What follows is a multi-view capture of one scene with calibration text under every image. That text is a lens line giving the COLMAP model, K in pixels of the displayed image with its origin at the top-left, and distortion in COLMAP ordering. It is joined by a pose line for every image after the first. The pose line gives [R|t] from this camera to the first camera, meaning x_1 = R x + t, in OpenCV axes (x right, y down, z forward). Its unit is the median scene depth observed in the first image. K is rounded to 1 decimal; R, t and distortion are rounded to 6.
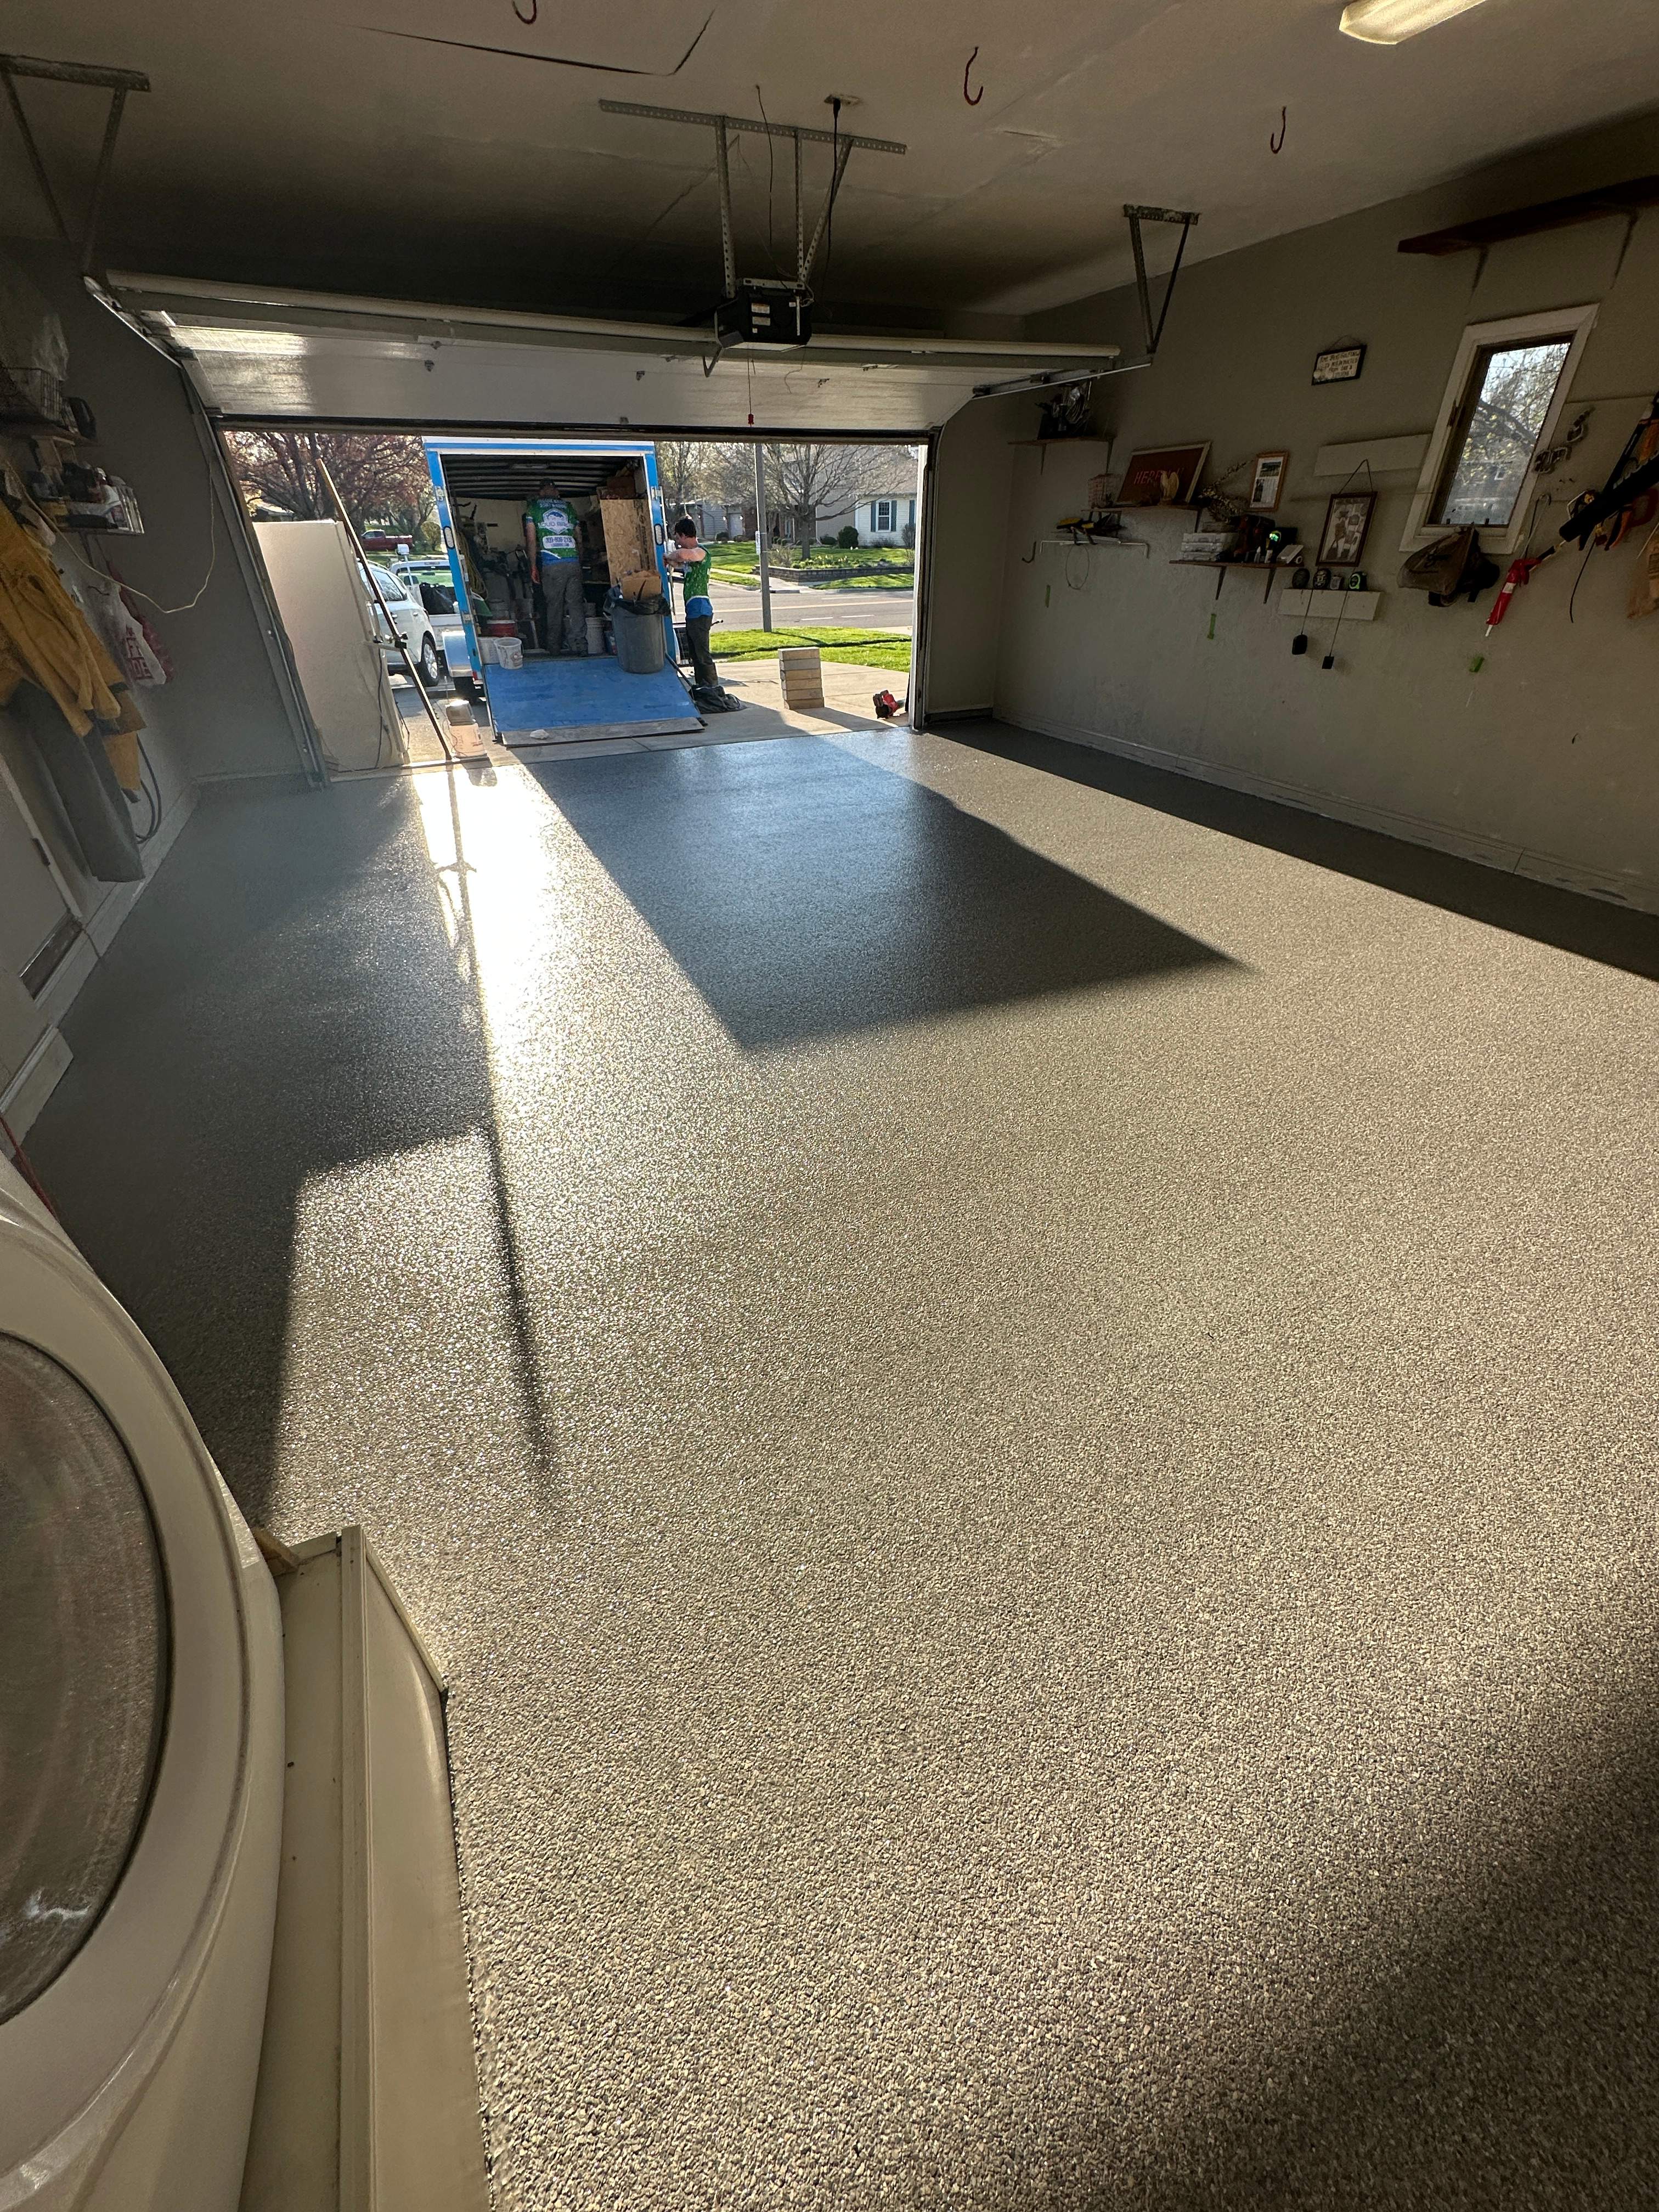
lens RADIAL K [[879.0, 0, 829.5], [0, 879.0, 1106.0], [0, 0, 1]] dist [0.003059, -0.002159]
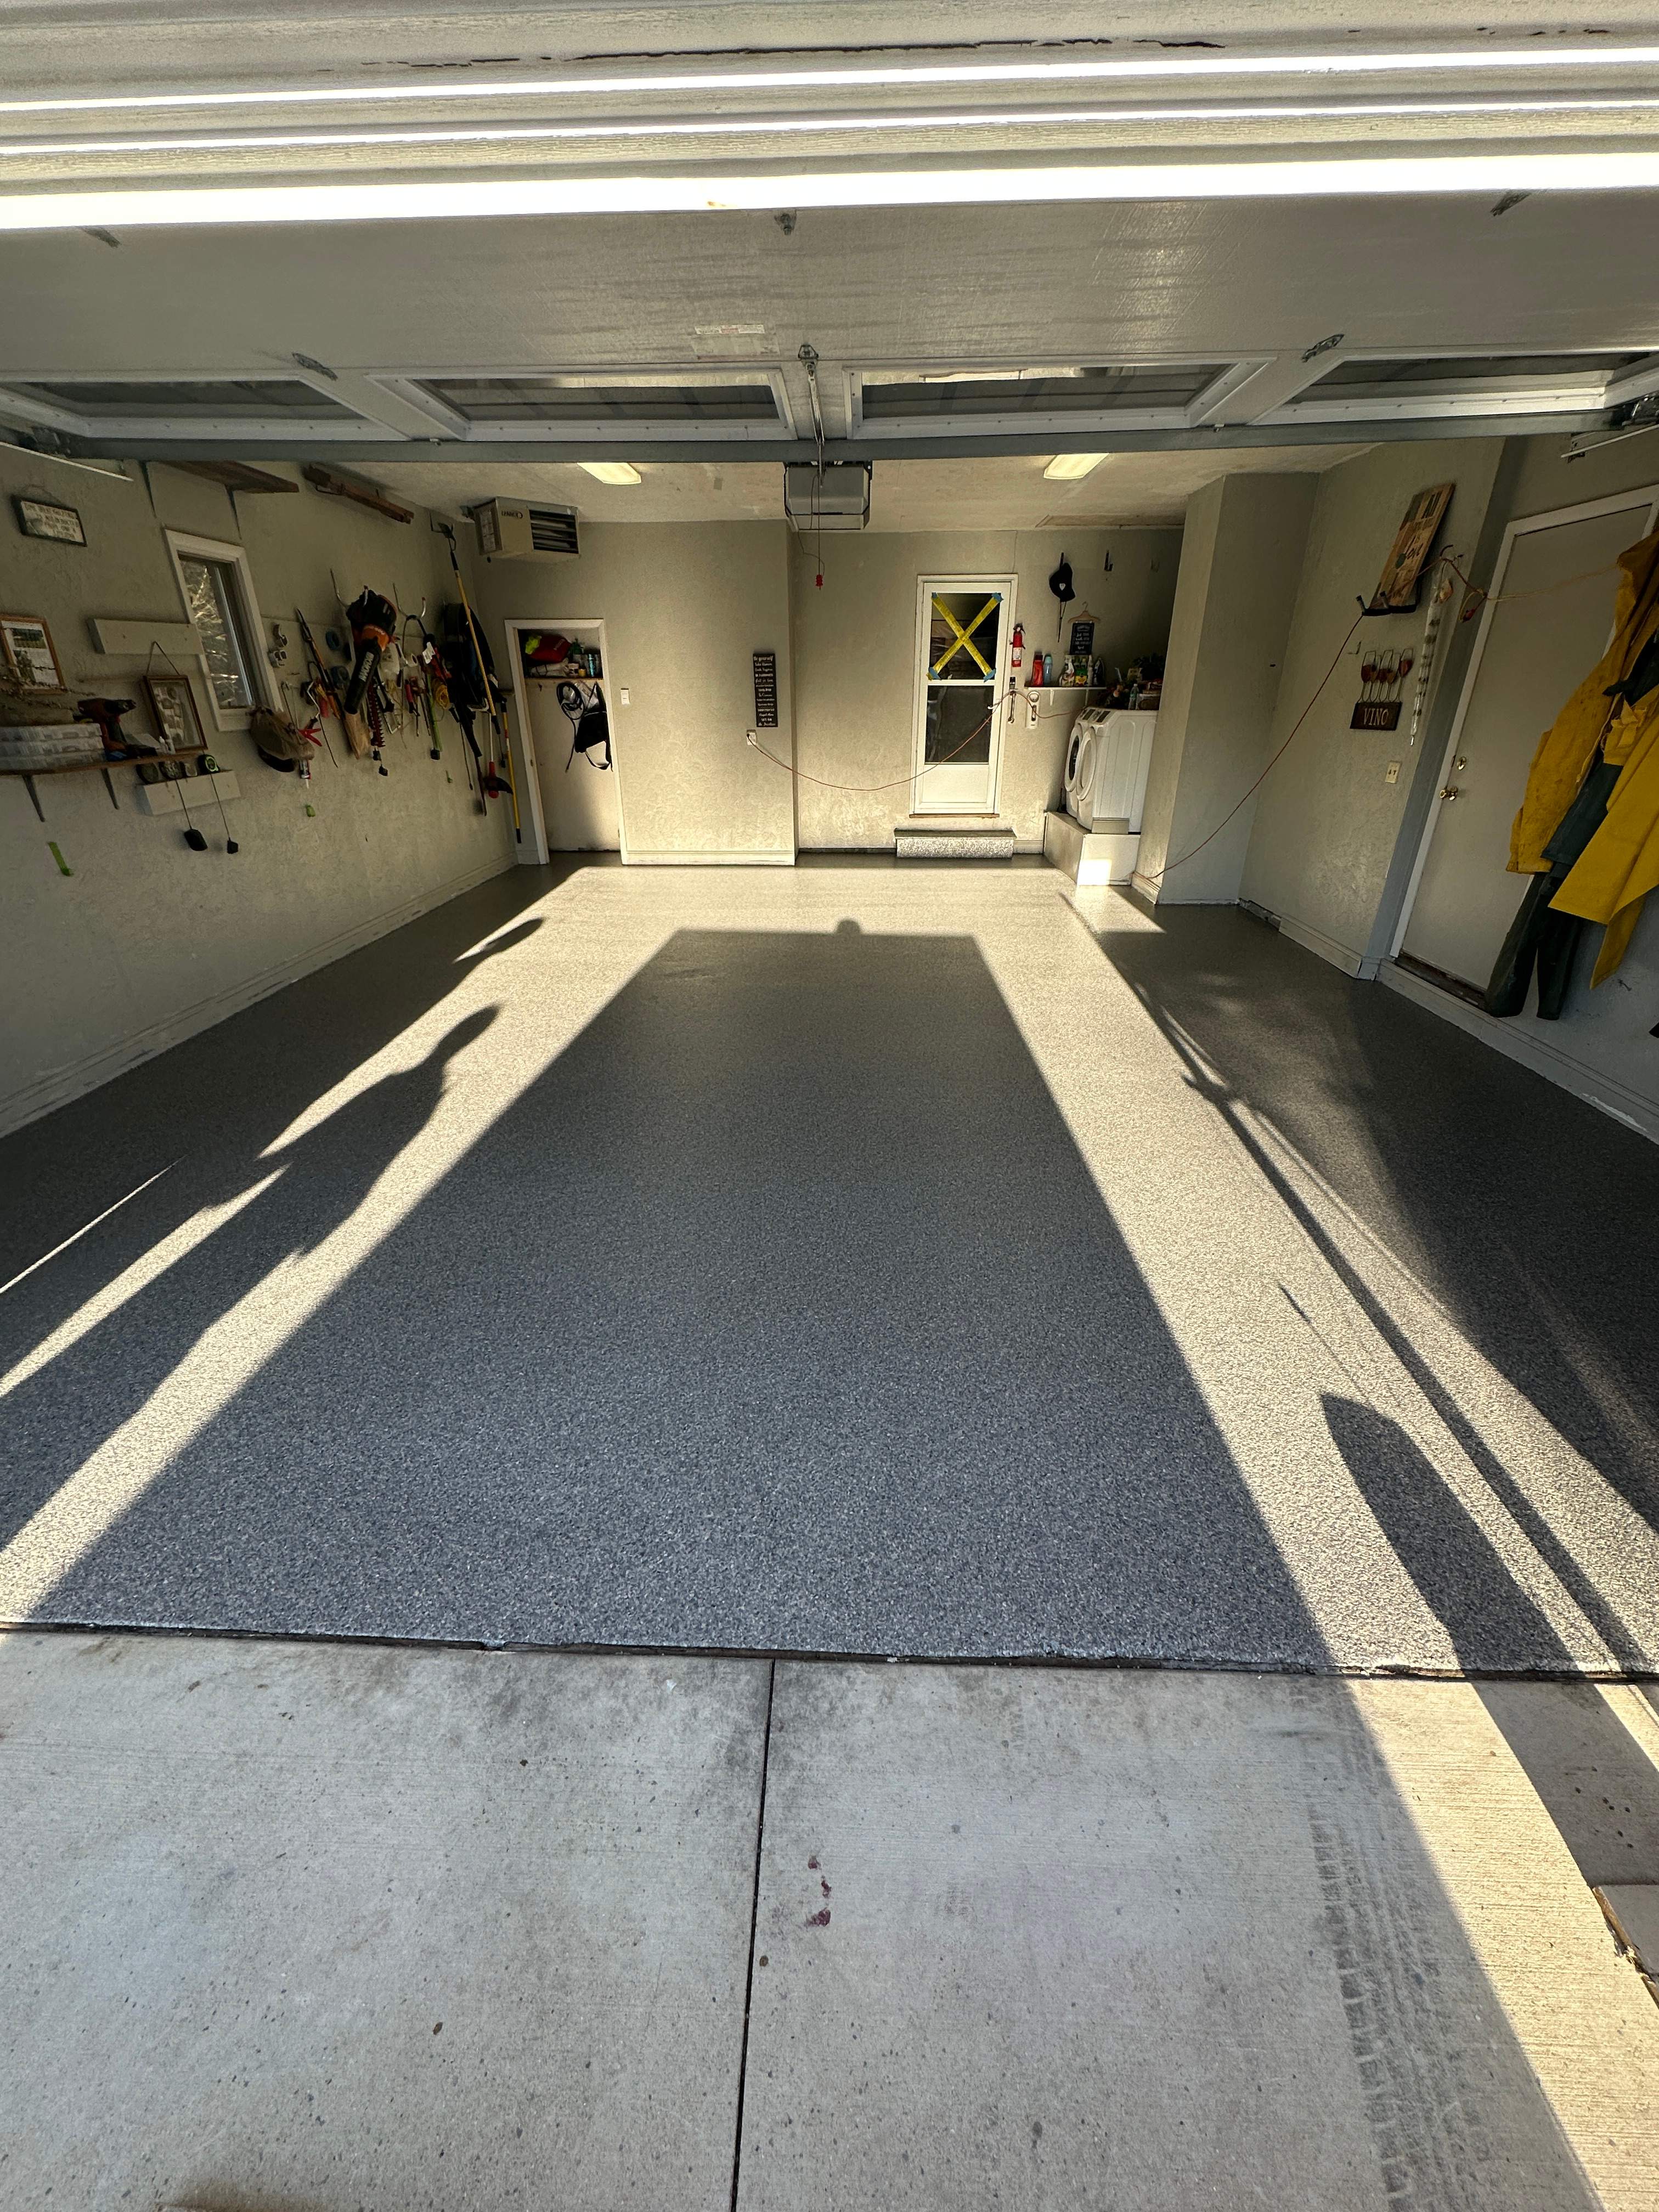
lens RADIAL K [[882.6, 0, 829.5], [0, 882.6, 1106.0], [0, 0, 1]] dist [-0.001835, 0.000334]
pose [[-0.903723, -0.174782, 0.390814, -0.543979], [0.245859, 0.535445, 0.807993, -1.294701], [-0.350482, 0.826287, -0.440922, 1.928224]]
